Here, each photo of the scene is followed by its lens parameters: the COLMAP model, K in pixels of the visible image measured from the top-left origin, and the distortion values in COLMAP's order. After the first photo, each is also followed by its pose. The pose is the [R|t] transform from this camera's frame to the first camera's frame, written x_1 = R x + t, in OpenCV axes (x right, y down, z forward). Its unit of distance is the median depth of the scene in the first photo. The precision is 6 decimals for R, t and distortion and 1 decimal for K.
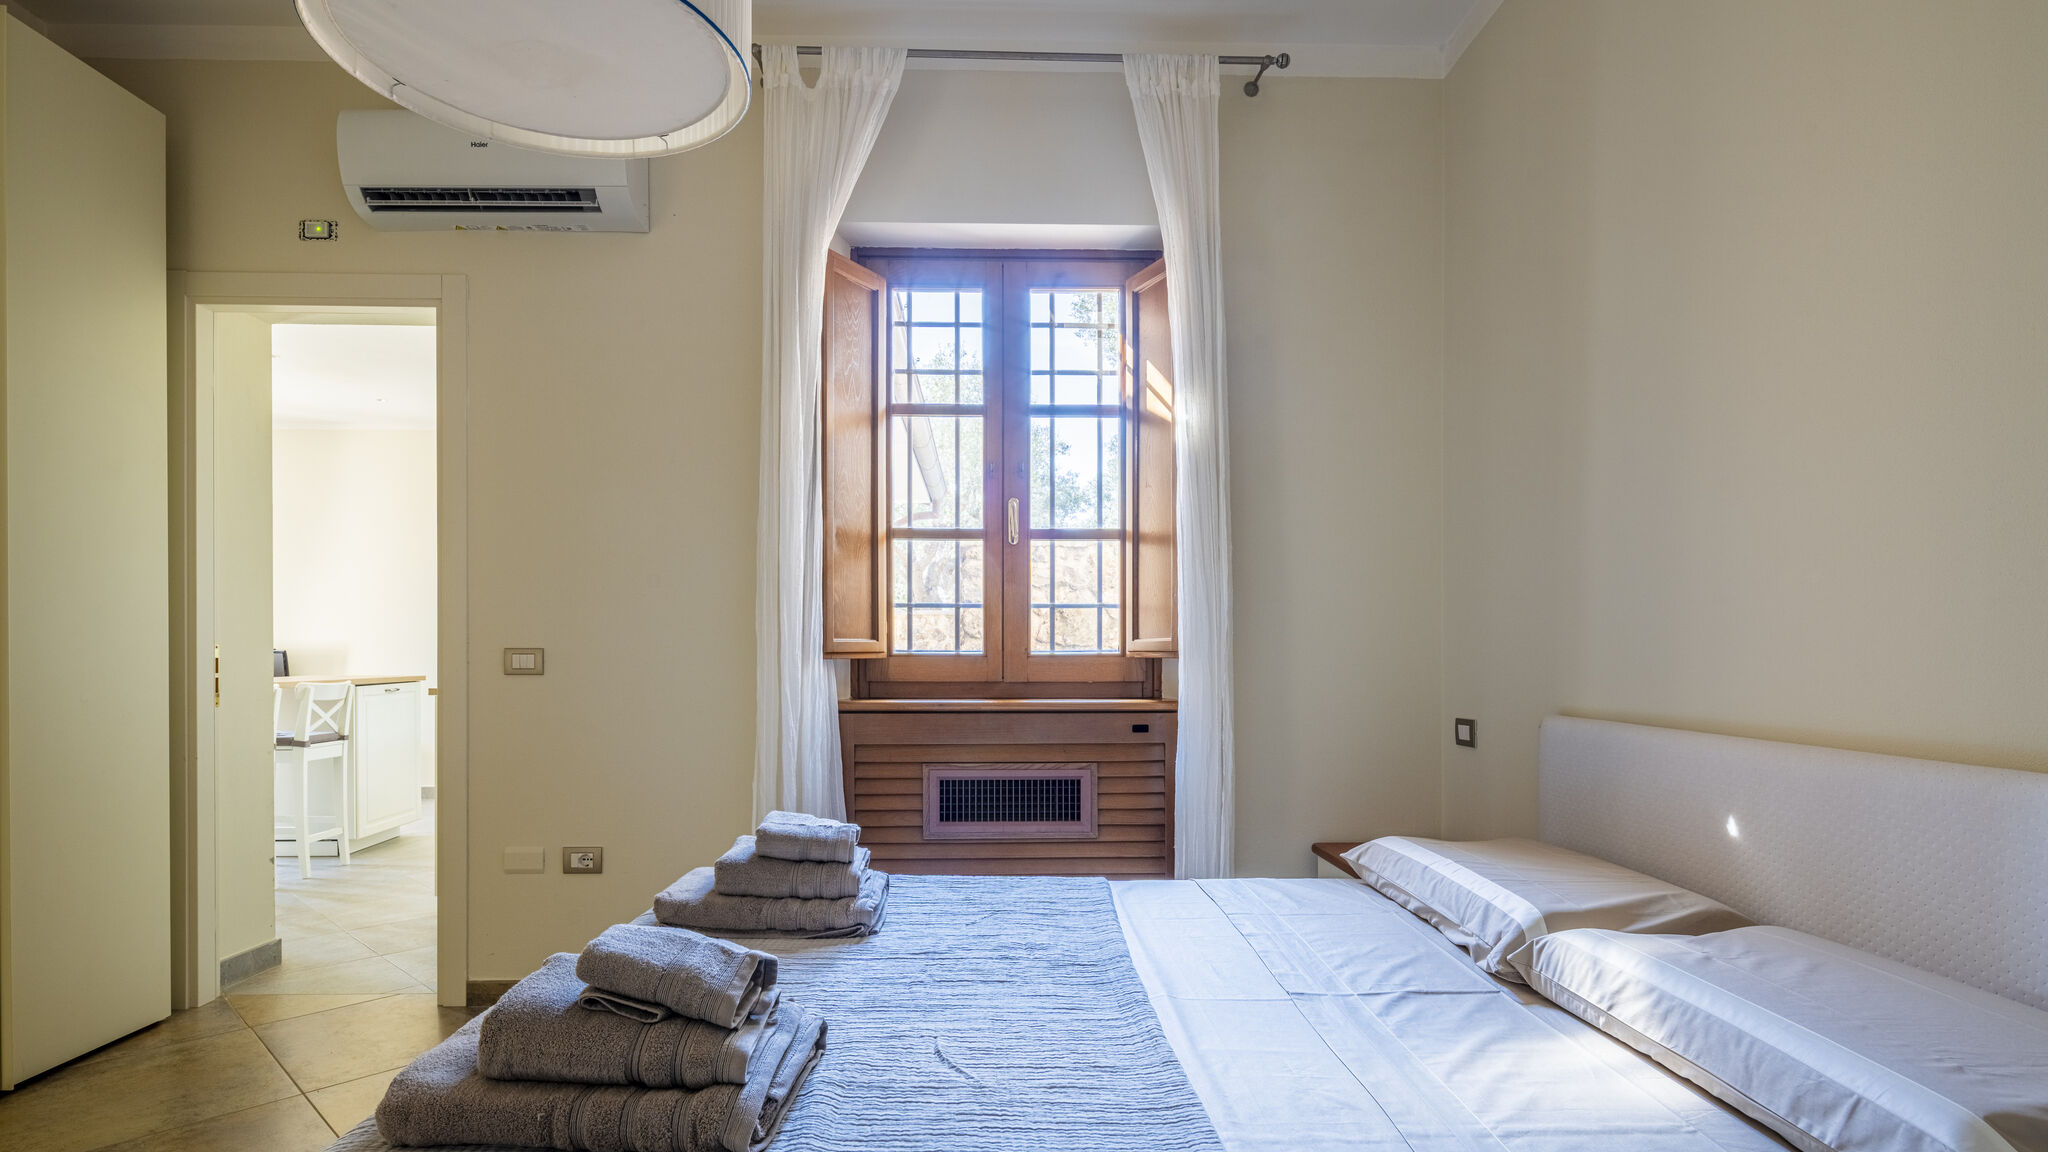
lens RADIAL K [[984.5, 0, 1021.2], [0, 984.5, 658.2], [0, 0, 1]] dist [-0.019567, -0.001083]
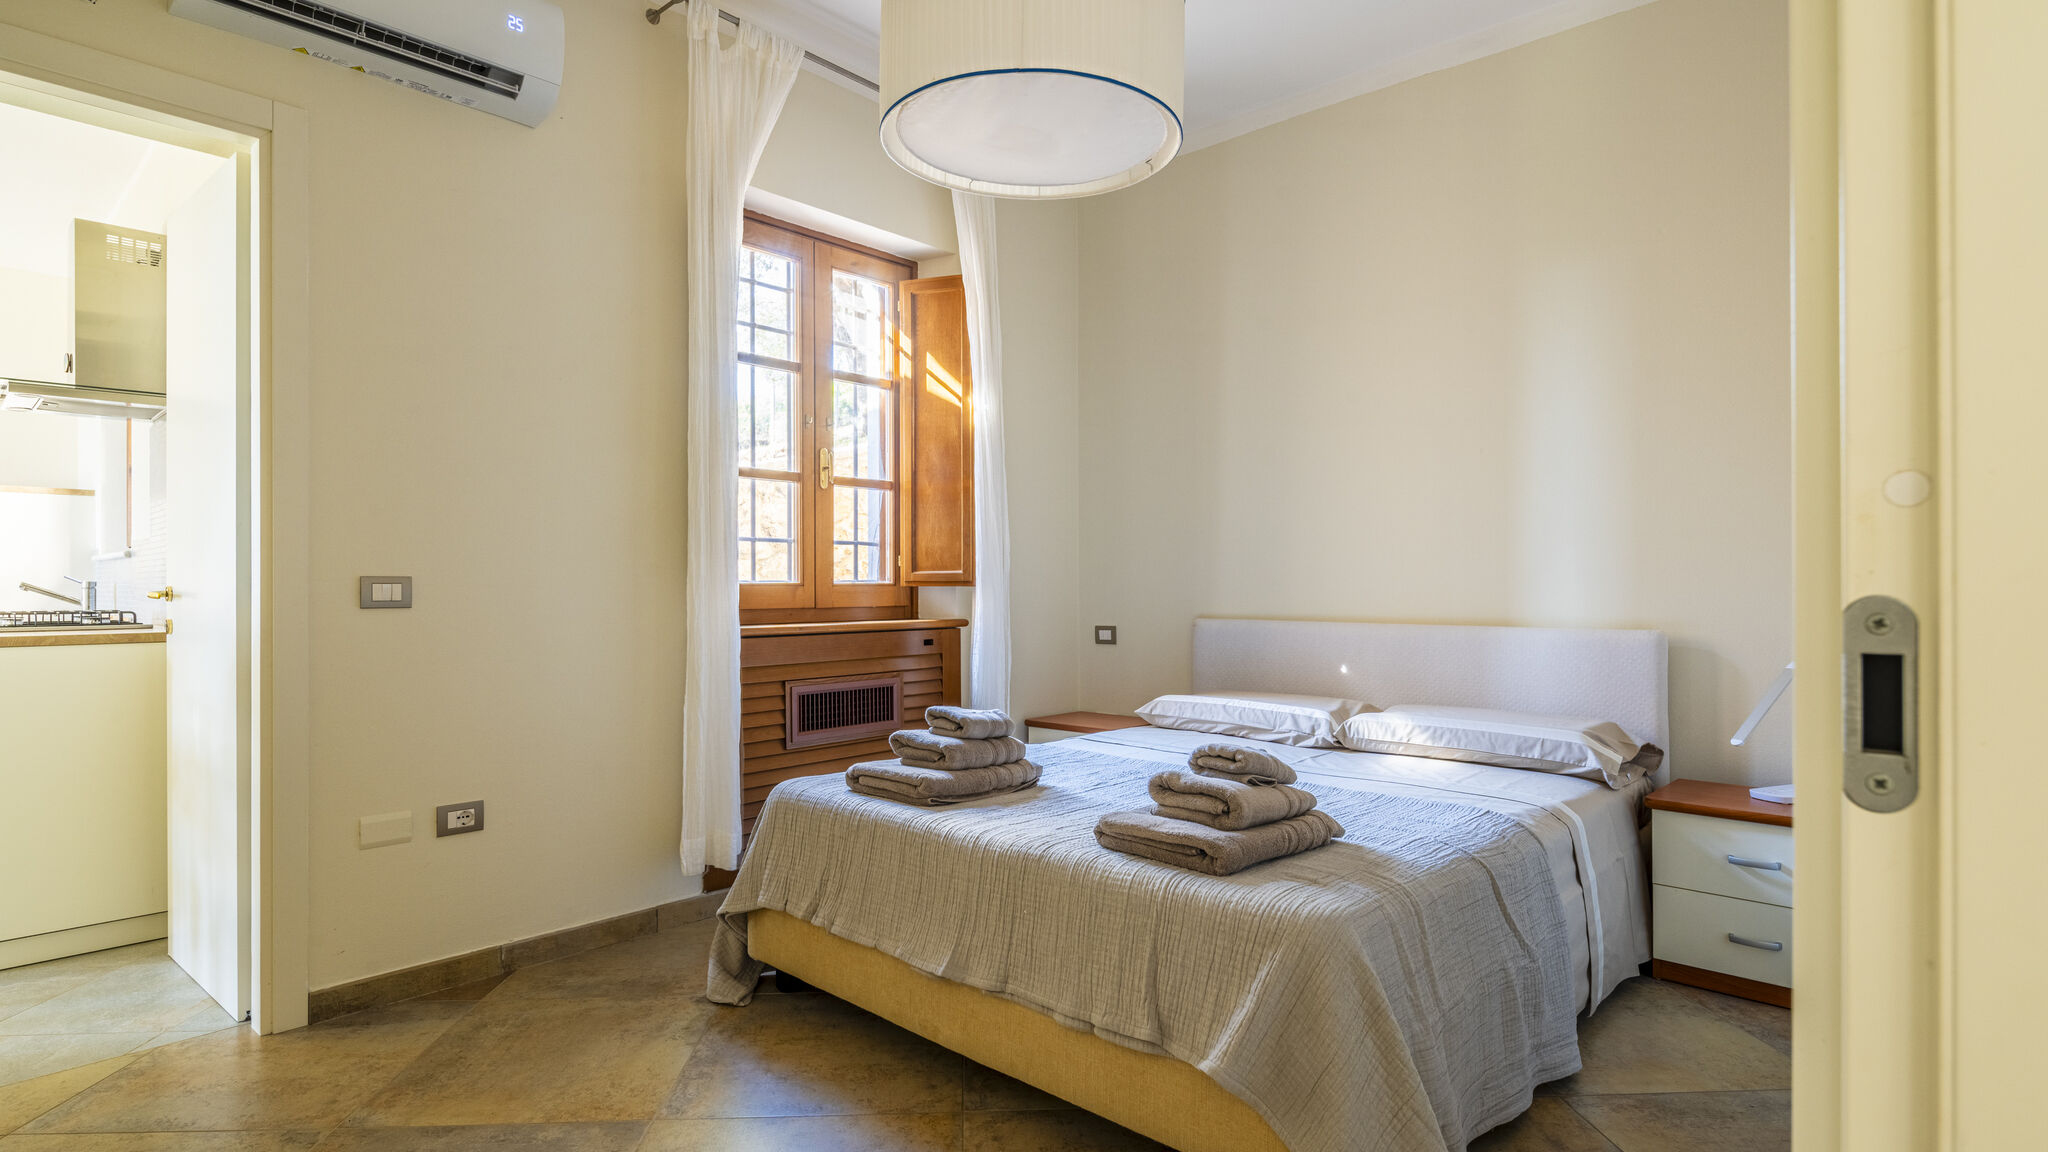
lens RADIAL K [[1010.4, 0, 1026.9], [0, 1010.4, 575.4], [0, 0, 1]] dist [-0.000892, -0.001190]
pose [[0.697101, 0.004849, 0.716957, -0.722800], [0.003107, 0.999947, -0.009785, -0.001194], [-0.716966, 0.009049, 0.697049, 0.002339]]
